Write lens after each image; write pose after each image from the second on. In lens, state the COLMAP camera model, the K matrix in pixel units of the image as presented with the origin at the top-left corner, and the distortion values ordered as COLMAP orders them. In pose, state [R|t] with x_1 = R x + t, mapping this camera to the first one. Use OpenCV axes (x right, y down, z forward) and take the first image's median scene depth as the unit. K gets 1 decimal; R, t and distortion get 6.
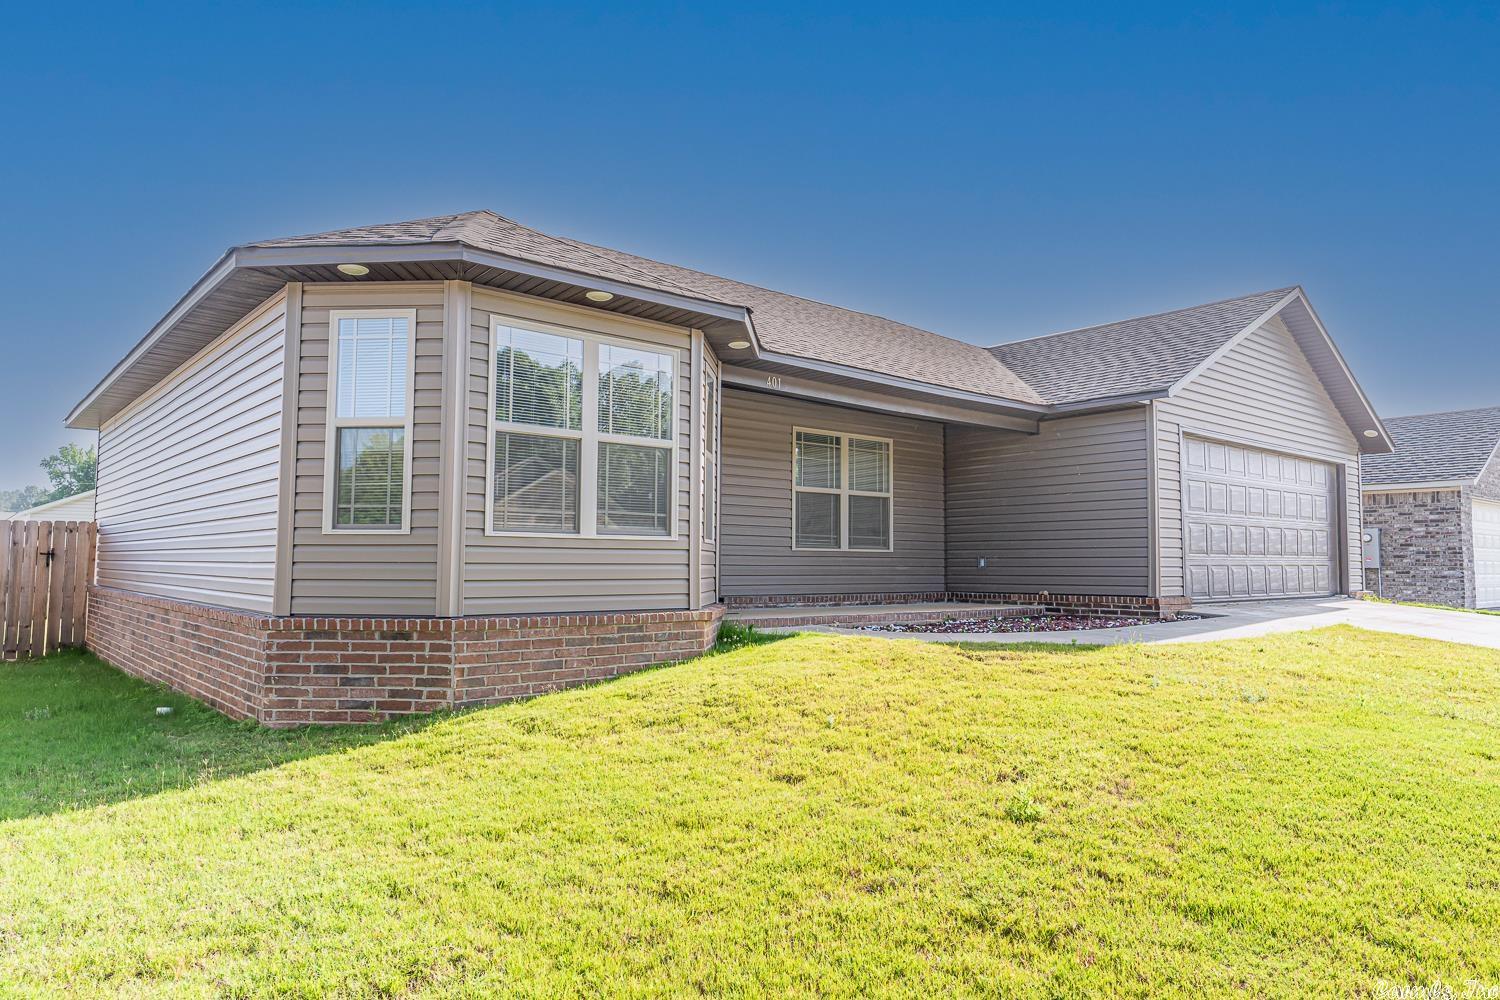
lens RADIAL K [[962.7, 0, 747.9], [0, 962.7, 500.7], [0, 0, 1]] dist [-0.001826, 0.002111]
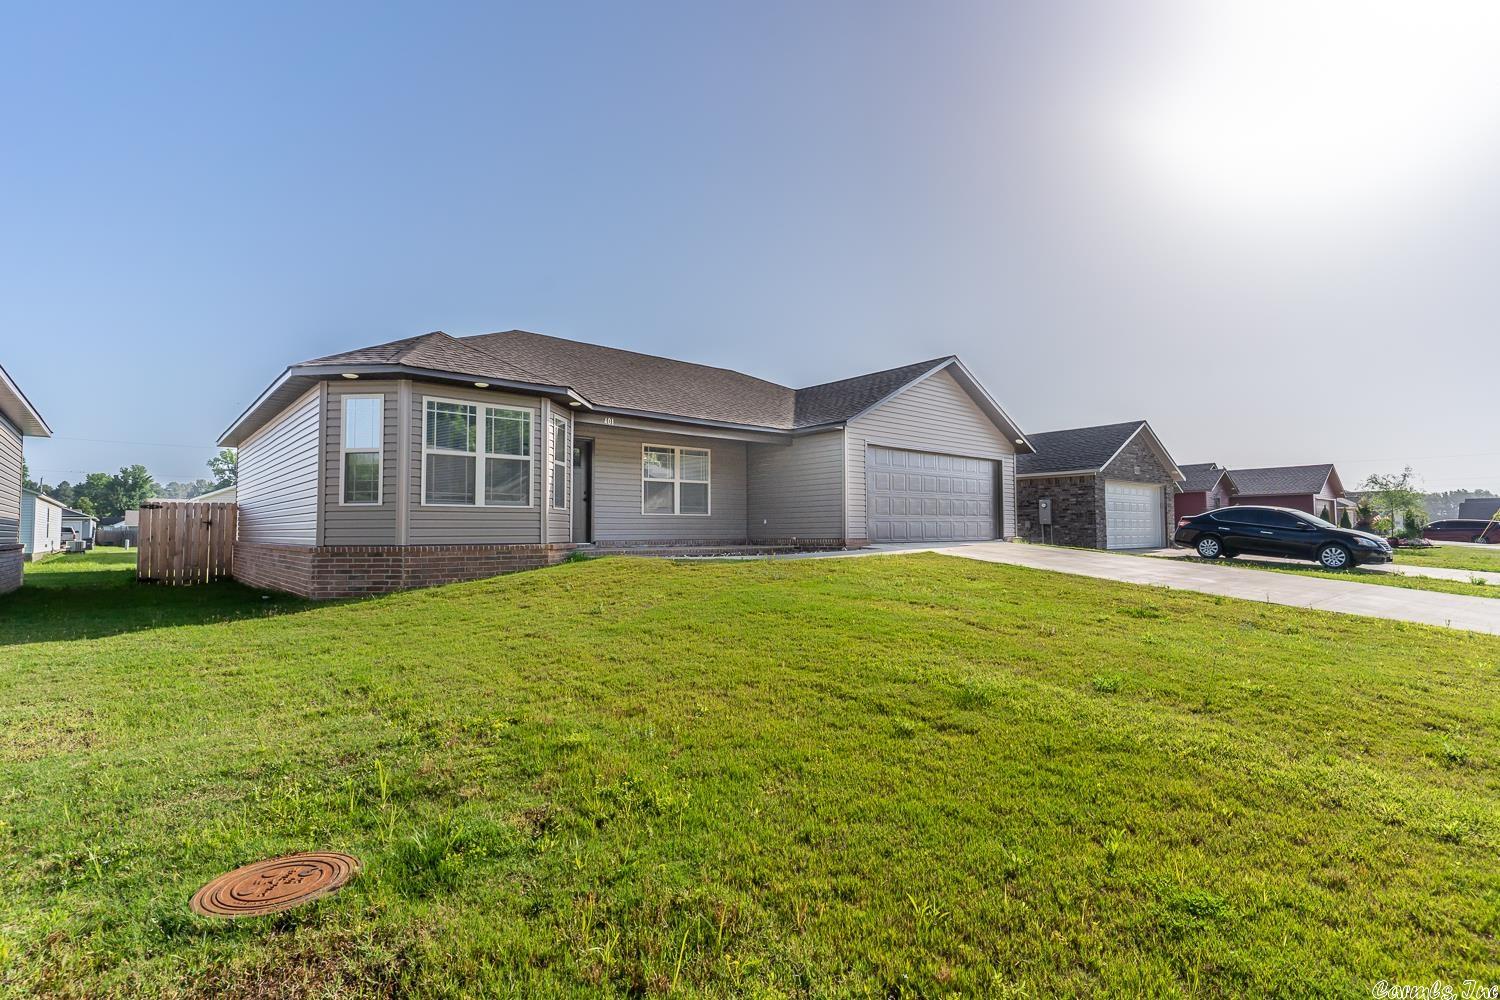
lens RADIAL K [[711.8, 0, 747.9], [0, 711.8, 501.1], [0, 0, 1]] dist [0.001958, 0.000034]
pose [[0.999848, -0.010501, 0.013902, 0.338239], [0.010184, 0.999691, 0.022689, -0.000784], [-0.014136, -0.022544, 0.999646, -0.435906]]
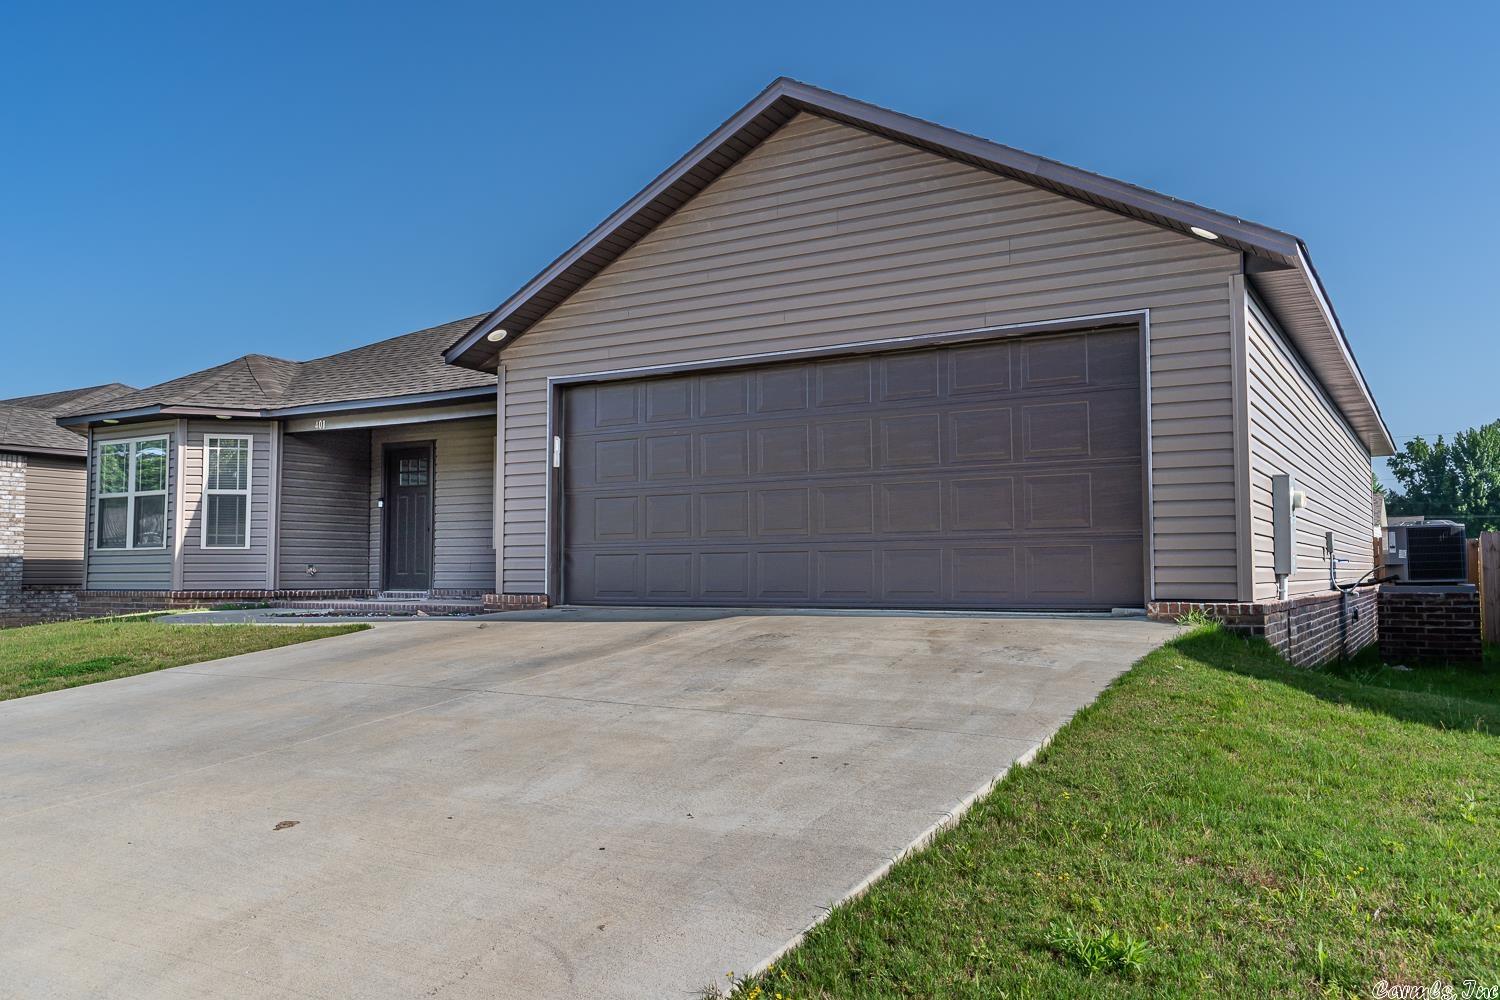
lens RADIAL K [[1169.9, 0, 748.0], [0, 1169.9, 503.1], [0, 0, 1]] dist [0.002423, 0.000688]
pose [[0.323053, -0.063599, -0.944242, 2.175390], [0.068254, 0.996707, -0.043781, 0.118898], [0.943917, -0.050304, 0.326330, 1.292765]]
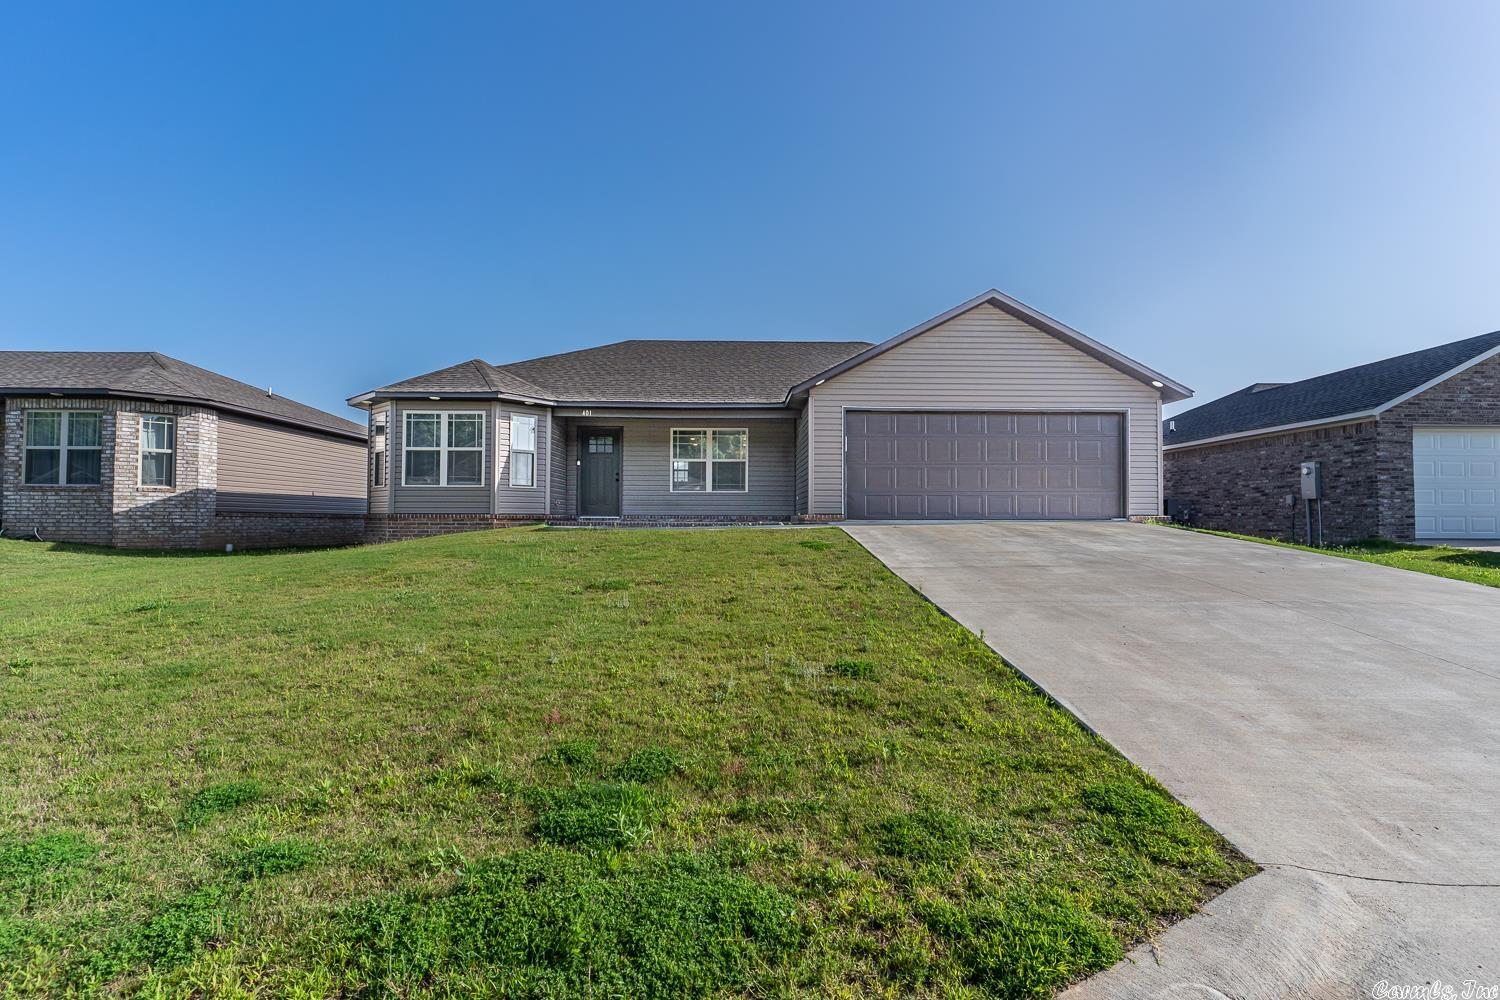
lens RADIAL K [[722.0, 0, 750.6], [0, 722.0, 499.5], [0, 0, 1]] dist [-0.000222, 0.000009]
pose [[0.778365, -0.021807, -0.627434, 1.663120], [0.044191, 0.998821, 0.020107, 0.067167], [0.626255, -0.043377, 0.778410, -0.042714]]
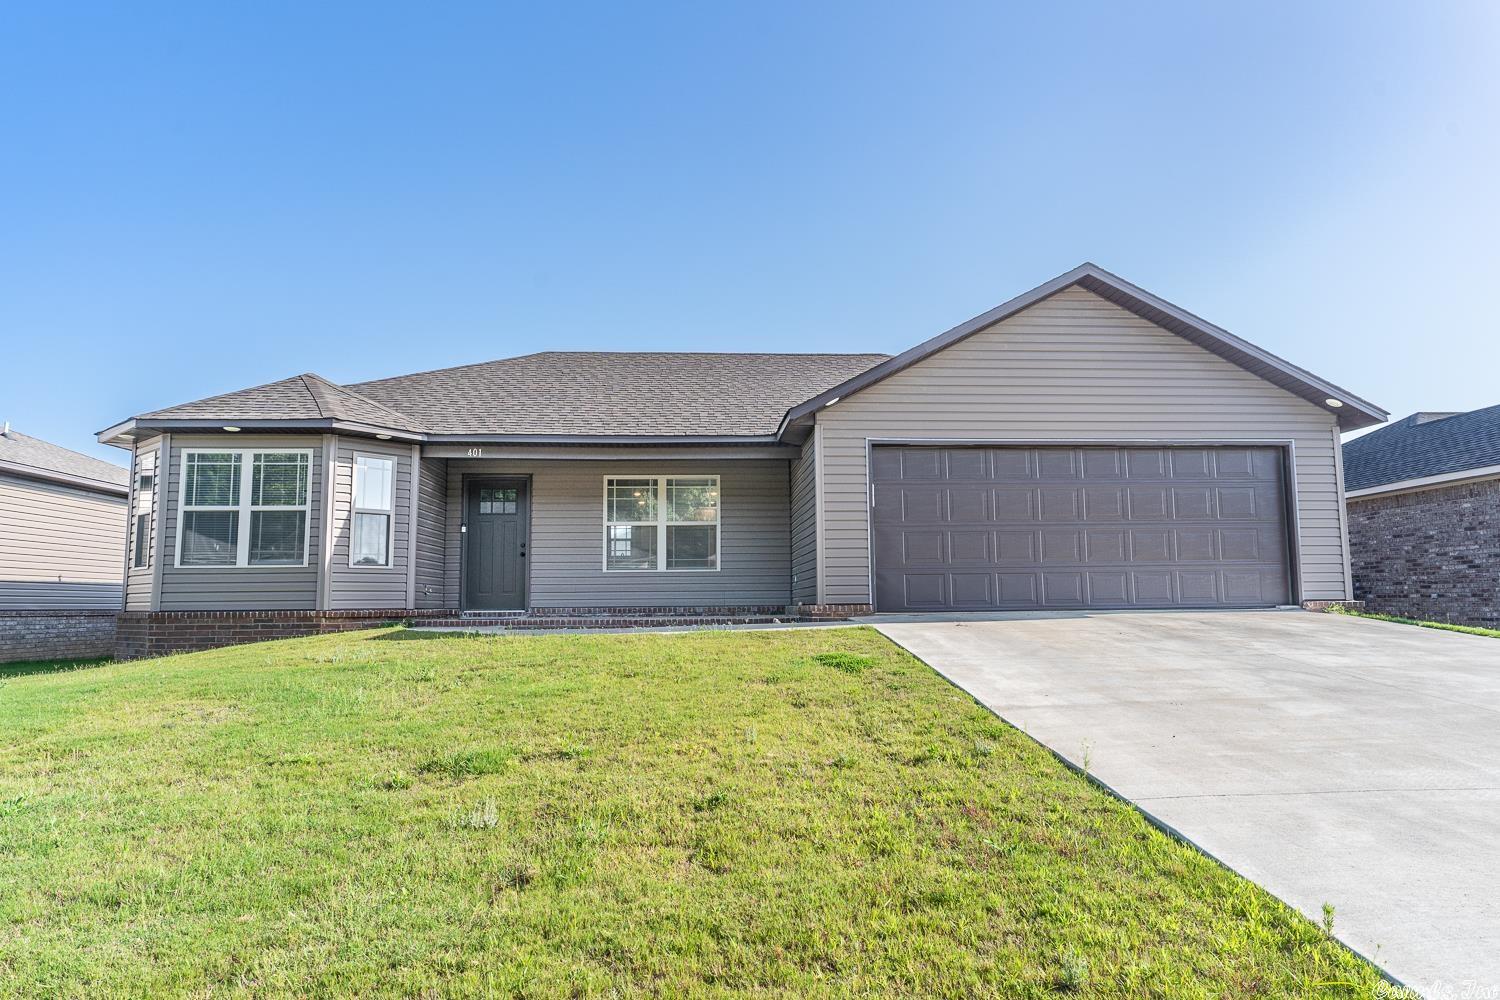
lens RADIAL K [[927.8, 0, 750.3], [0, 927.8, 500.0], [0, 0, 1]] dist [-0.001959, 0.000593]
pose [[0.801973, -0.079952, -0.591986, 1.448044], [0.054133, 0.996652, -0.061270, 0.064343], [0.594903, 0.017091, 0.803616, 0.189992]]
